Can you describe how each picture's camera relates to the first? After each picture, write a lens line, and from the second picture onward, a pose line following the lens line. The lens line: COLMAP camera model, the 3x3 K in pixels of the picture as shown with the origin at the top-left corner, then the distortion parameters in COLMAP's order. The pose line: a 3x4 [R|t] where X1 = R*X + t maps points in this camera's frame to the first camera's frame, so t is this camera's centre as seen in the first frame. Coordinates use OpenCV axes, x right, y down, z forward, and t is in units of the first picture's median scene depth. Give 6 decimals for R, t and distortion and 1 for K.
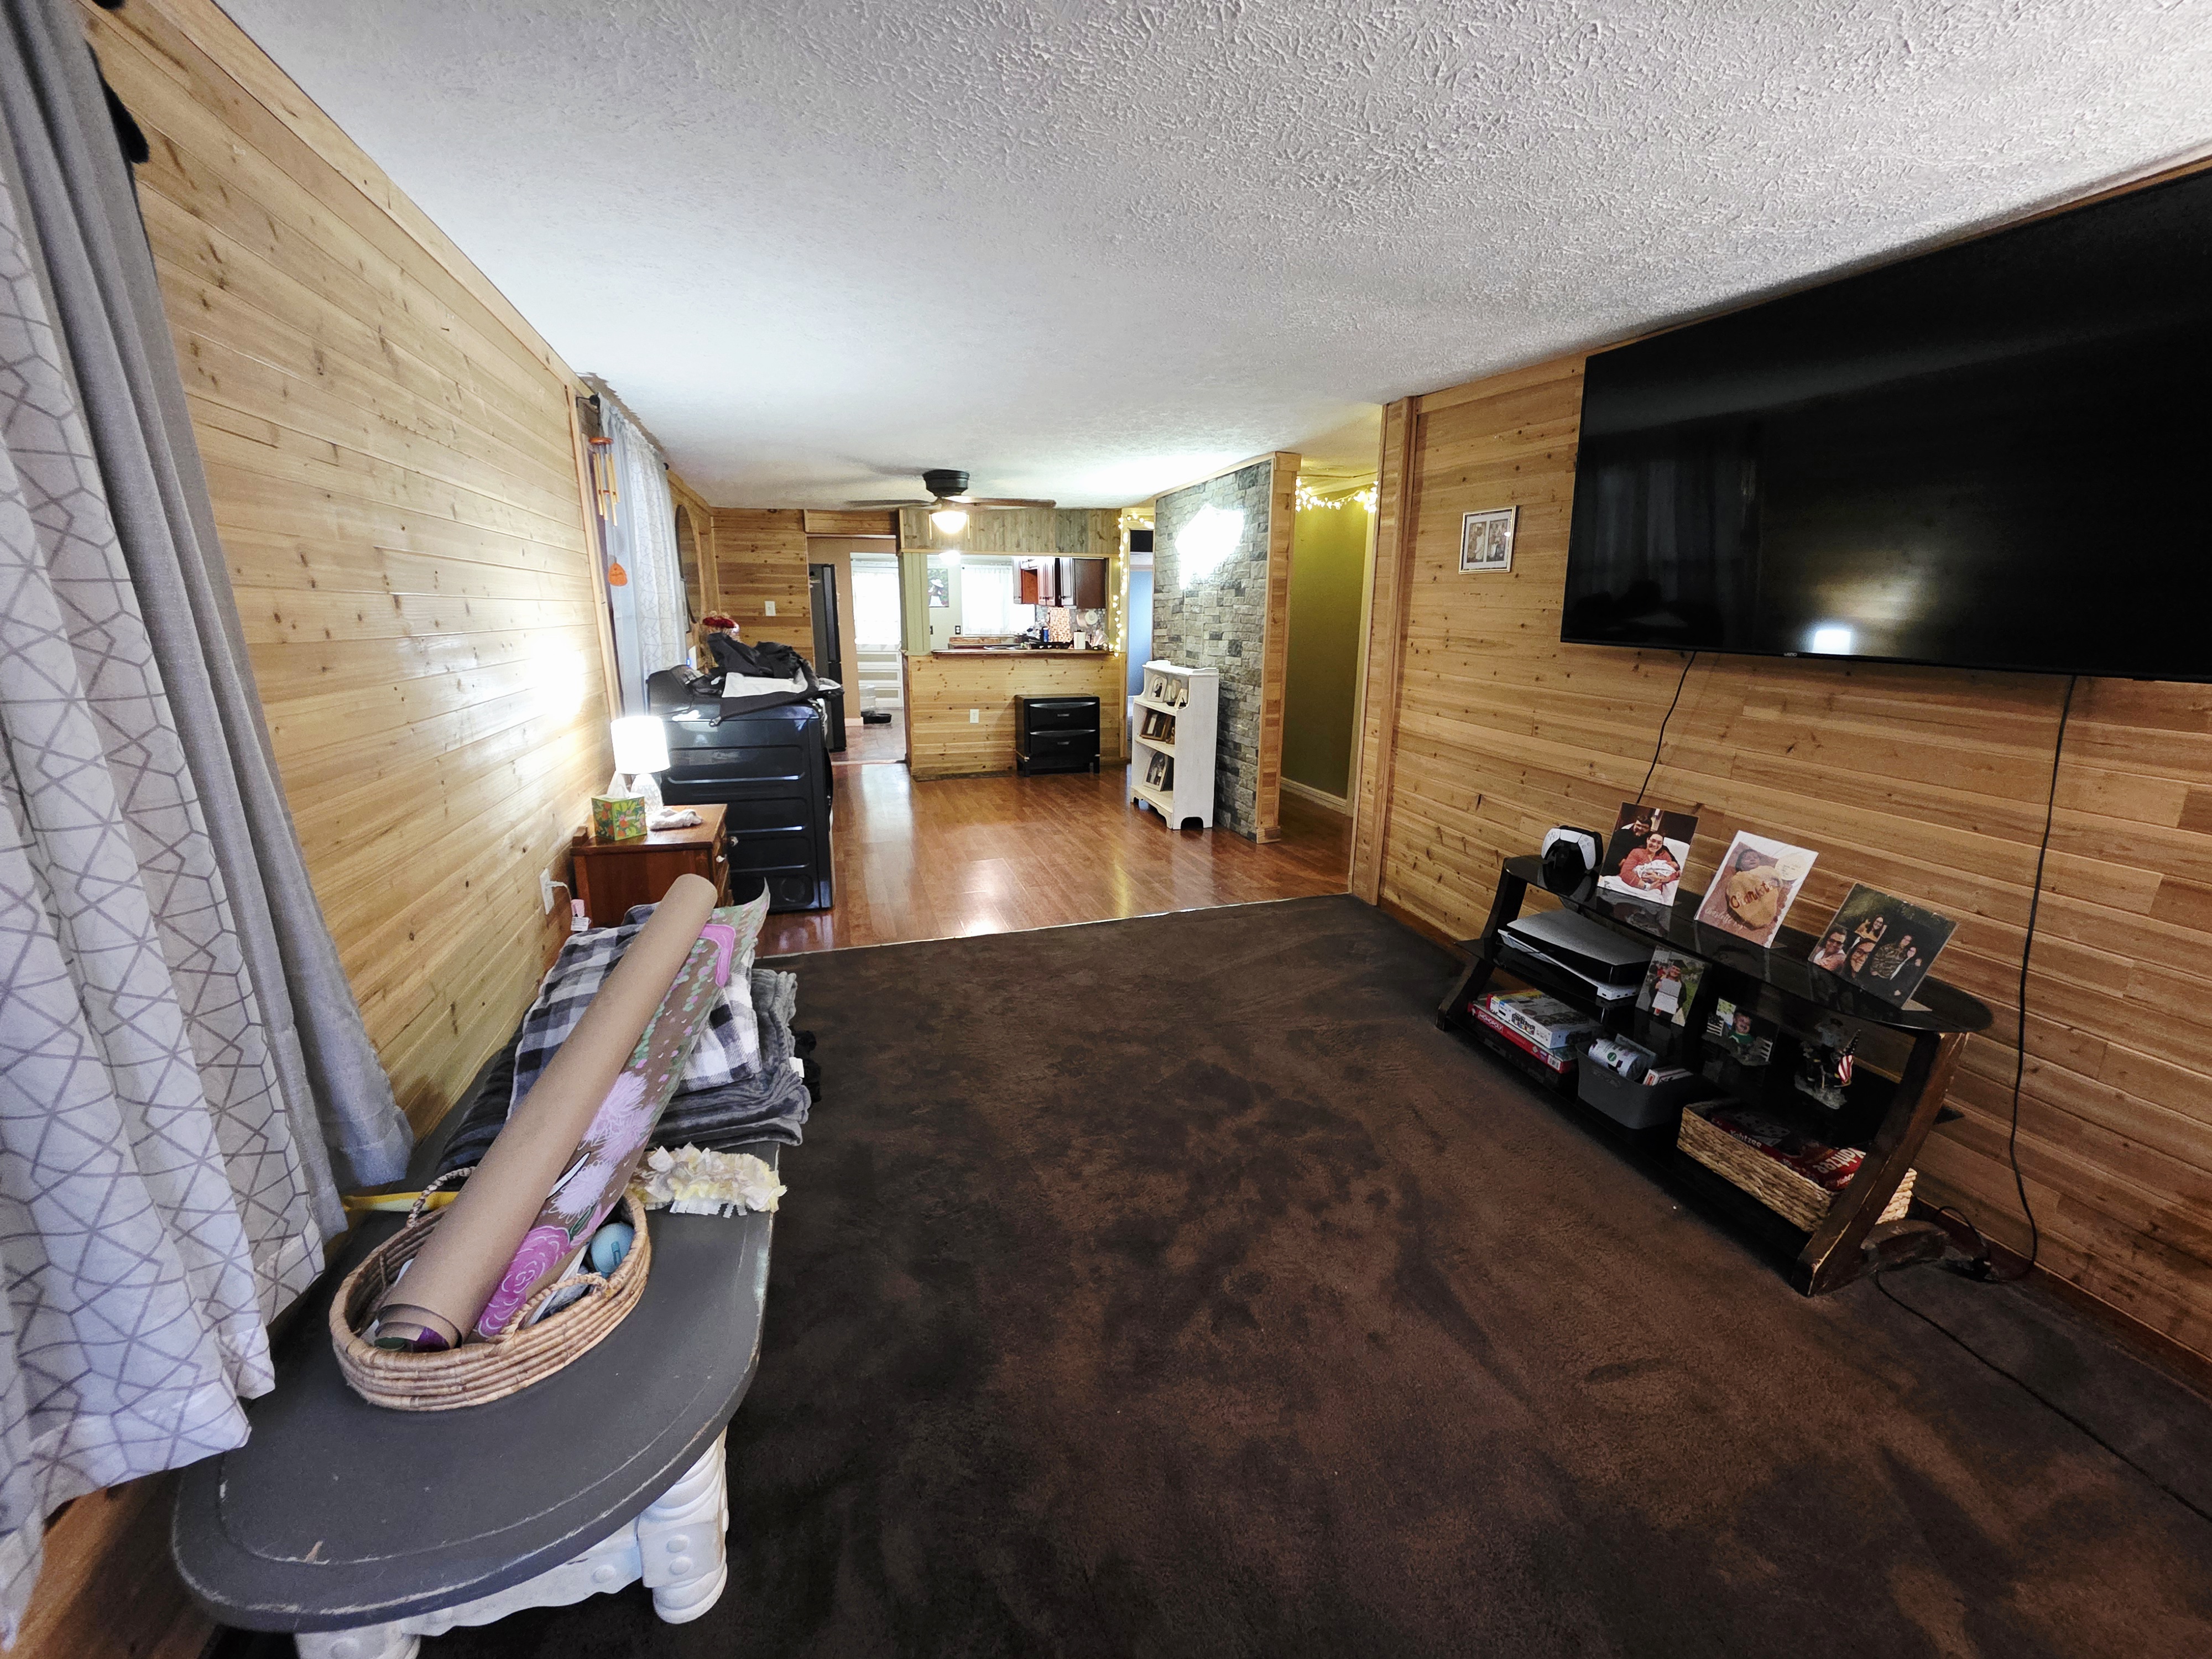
lens RADIAL K [[882.3, 0, 1099.8], [0, 882.3, 826.6], [0, 0, 1]] dist [0.002646, -0.000801]
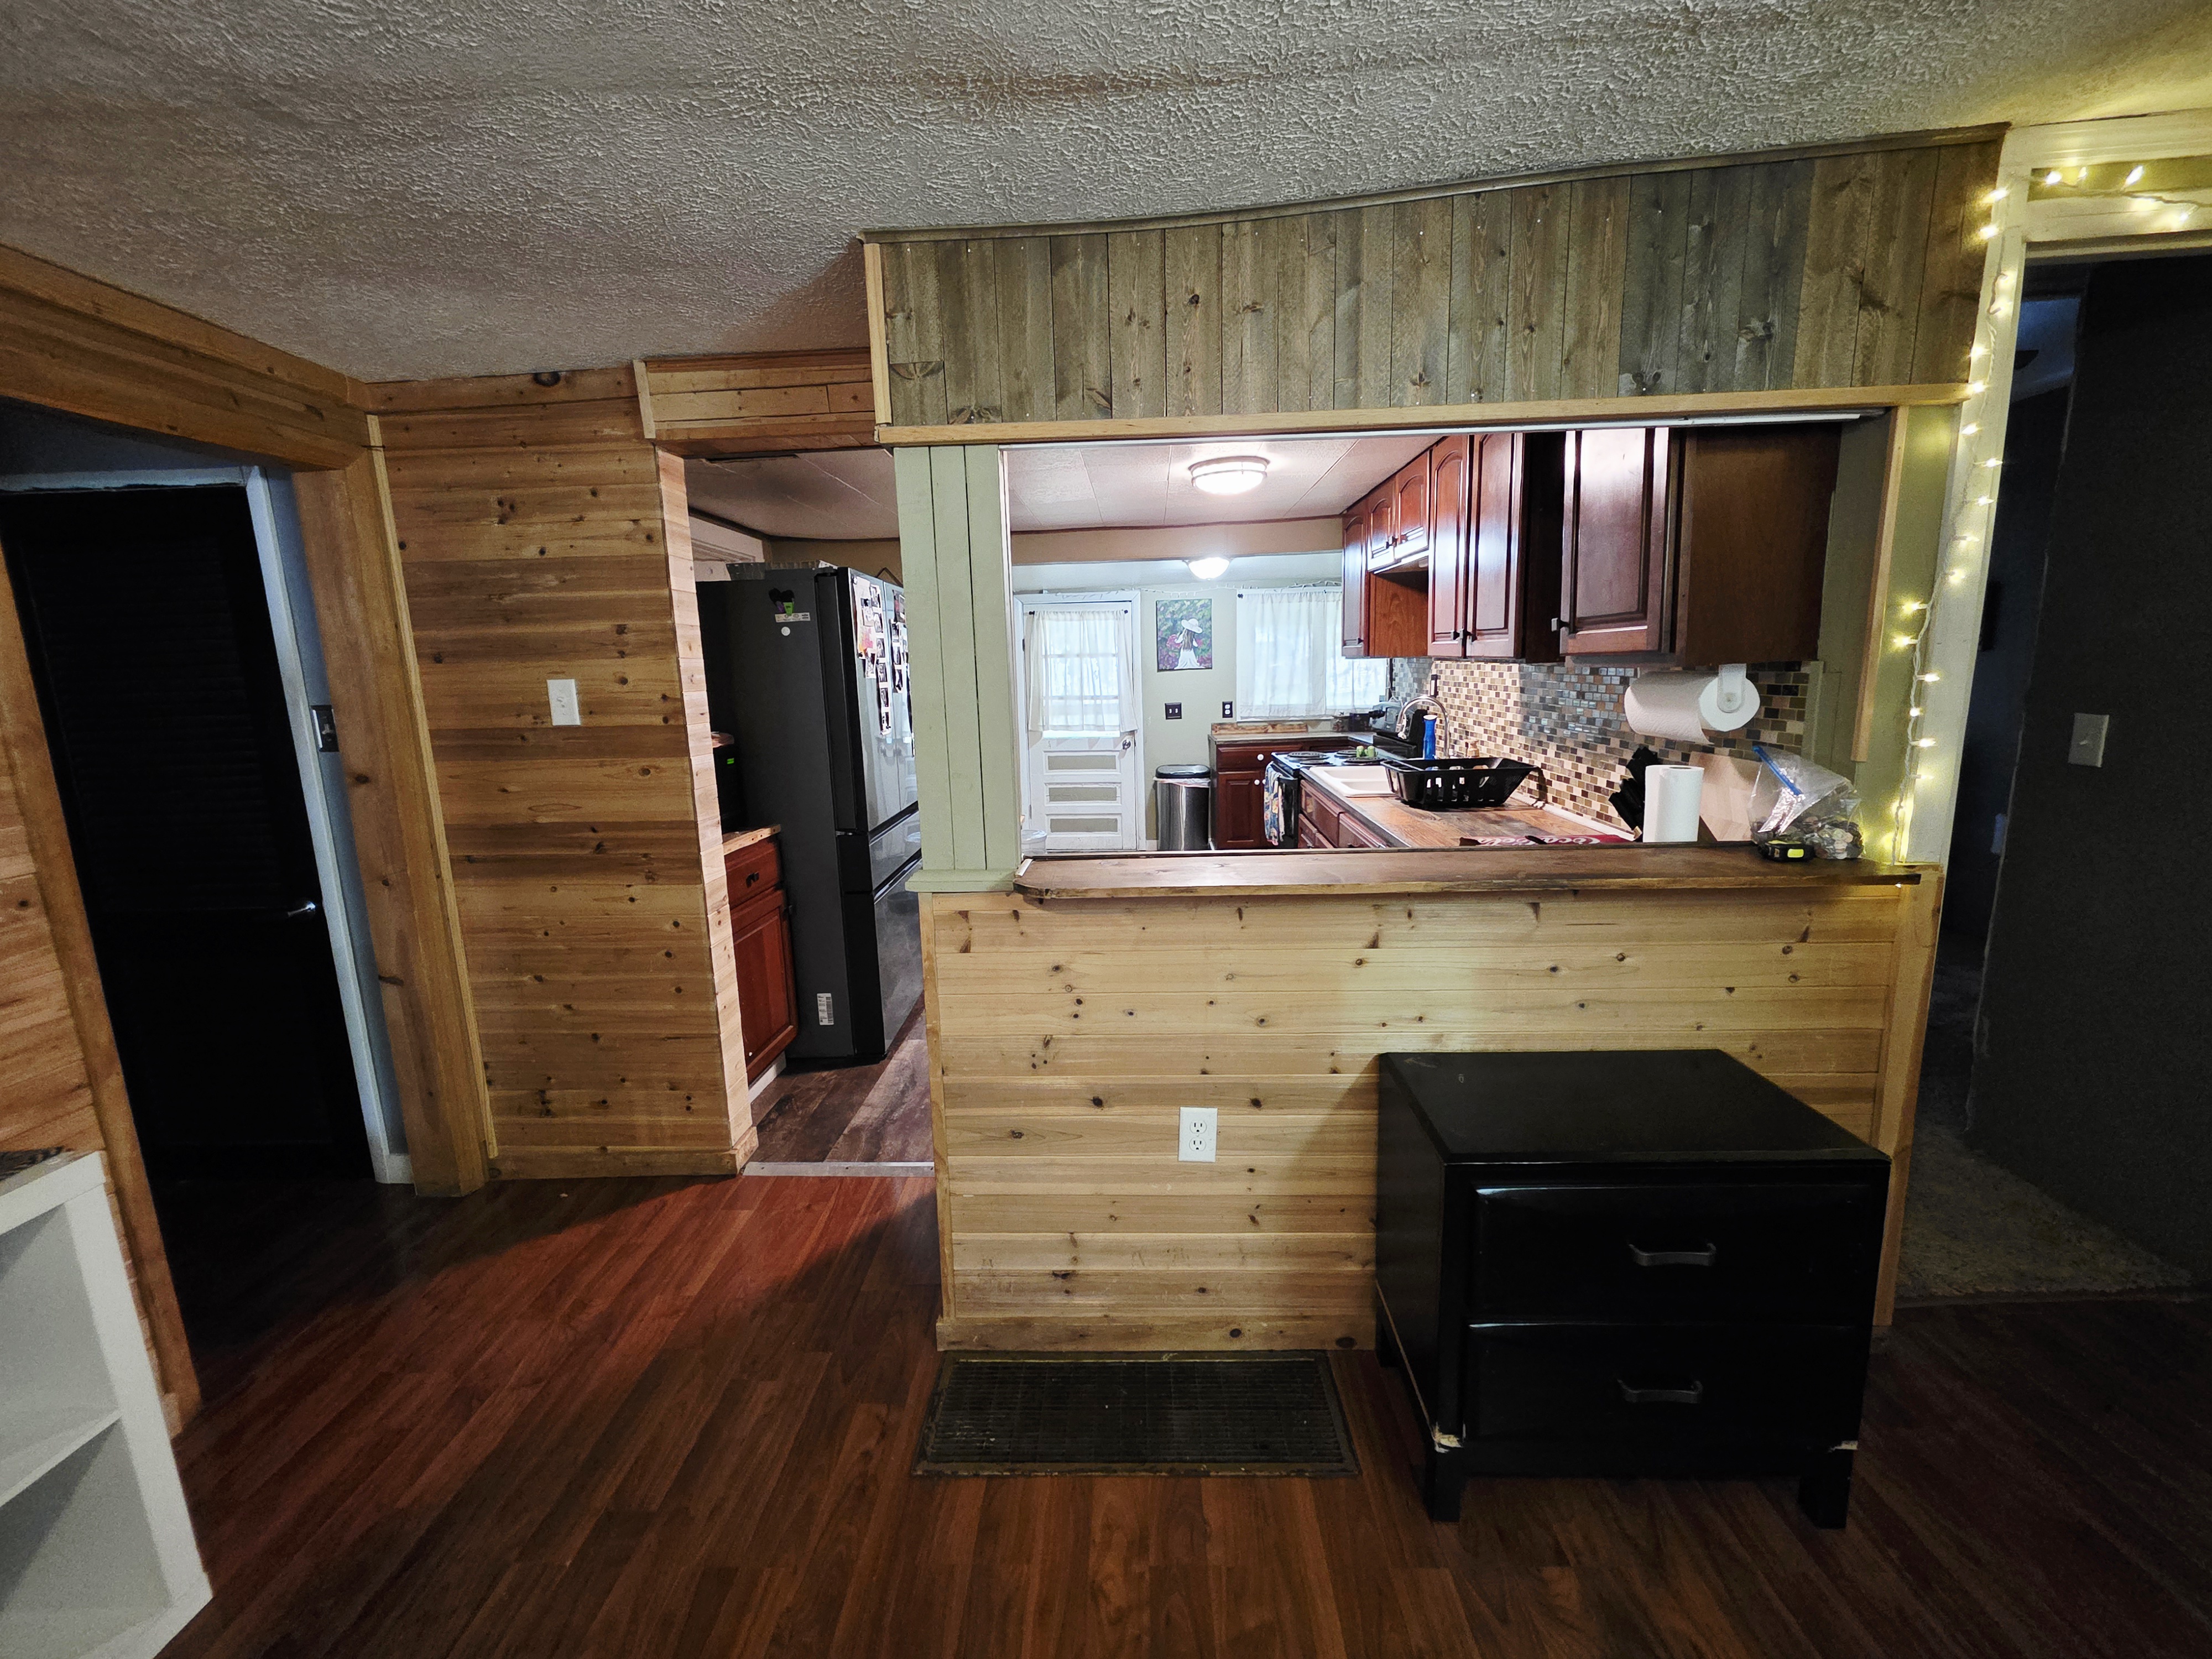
lens RADIAL K [[882.3, 0, 1099.7], [0, 882.3, 817.2], [0, 0, 1]] dist [0.002646, -0.000801]
pose [[0.944719, 0.020800, -0.327221, -0.104854], [-0.044374, 0.996915, -0.064743, -0.220021], [0.324864, 0.075684, 0.942727, 0.871943]]
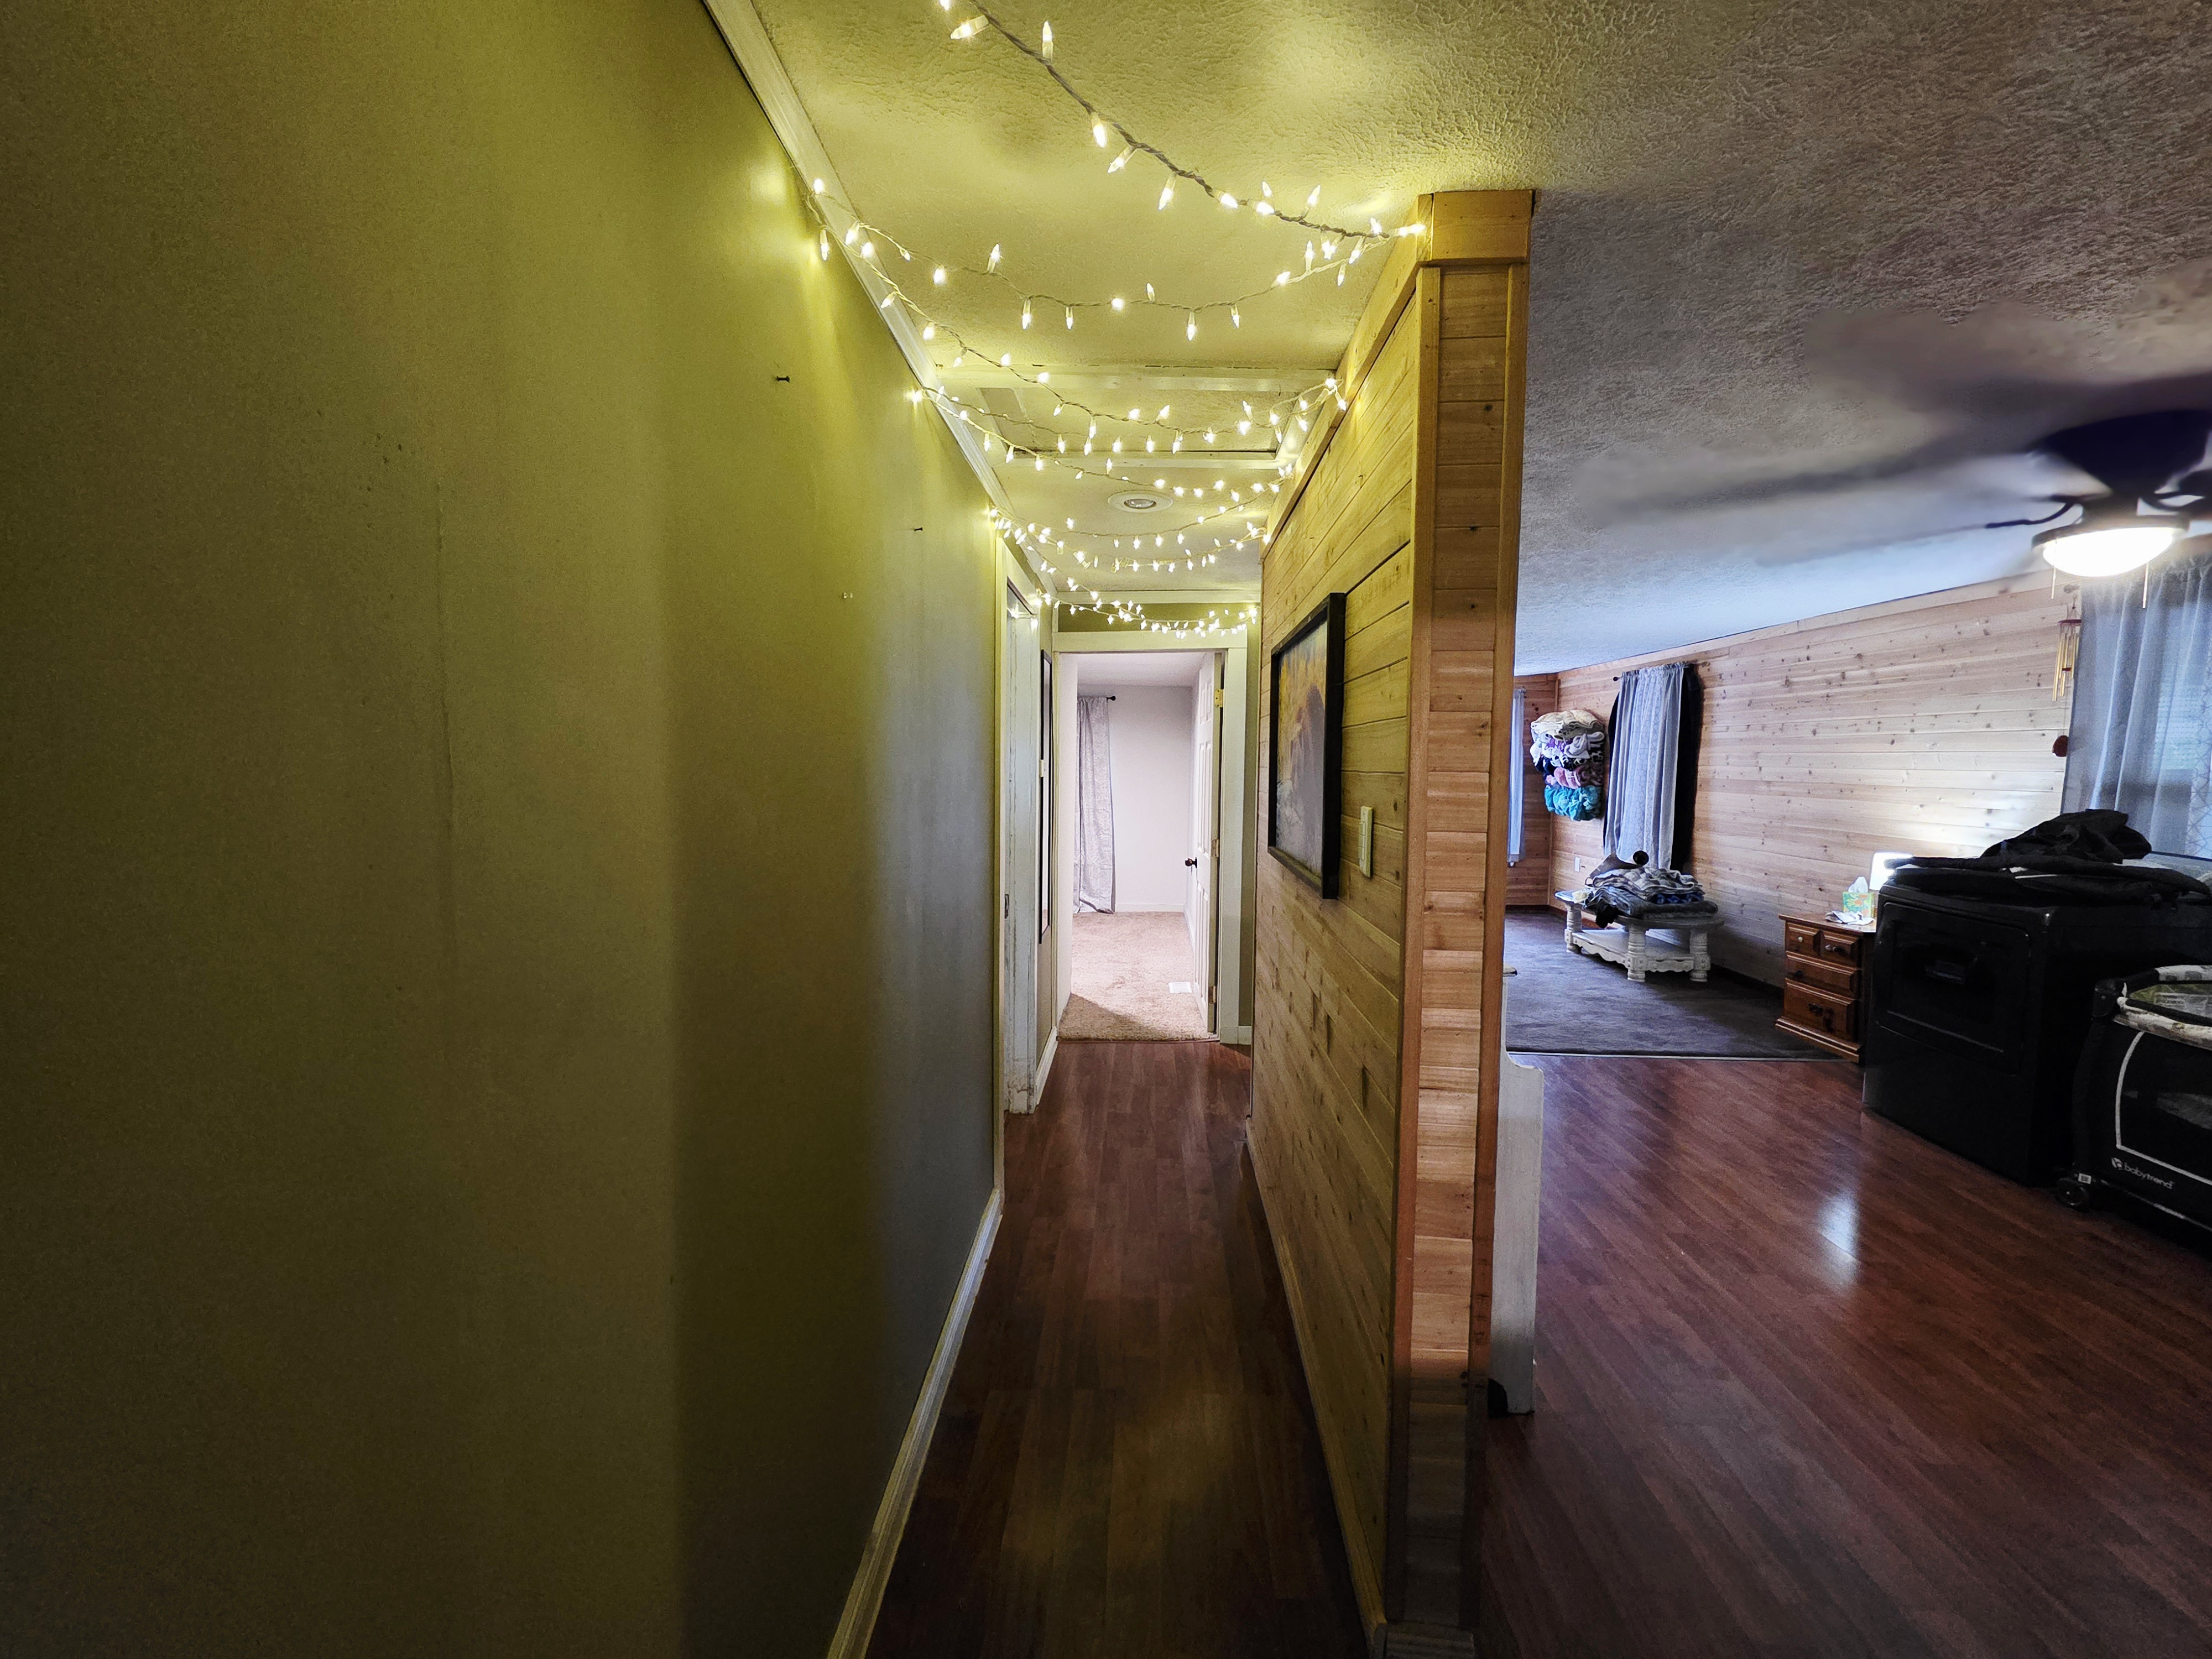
lens RADIAL K [[882.3, 0, 1106.0], [0, 882.3, 822.4], [0, 0, 1]] dist [0.002646, -0.000801]
pose [[-0.940468, -0.034964, 0.338078, 0.076064], [0.070769, 0.952750, 0.295397, -0.303632], [-0.332432, 0.301737, -0.893557, 1.207312]]
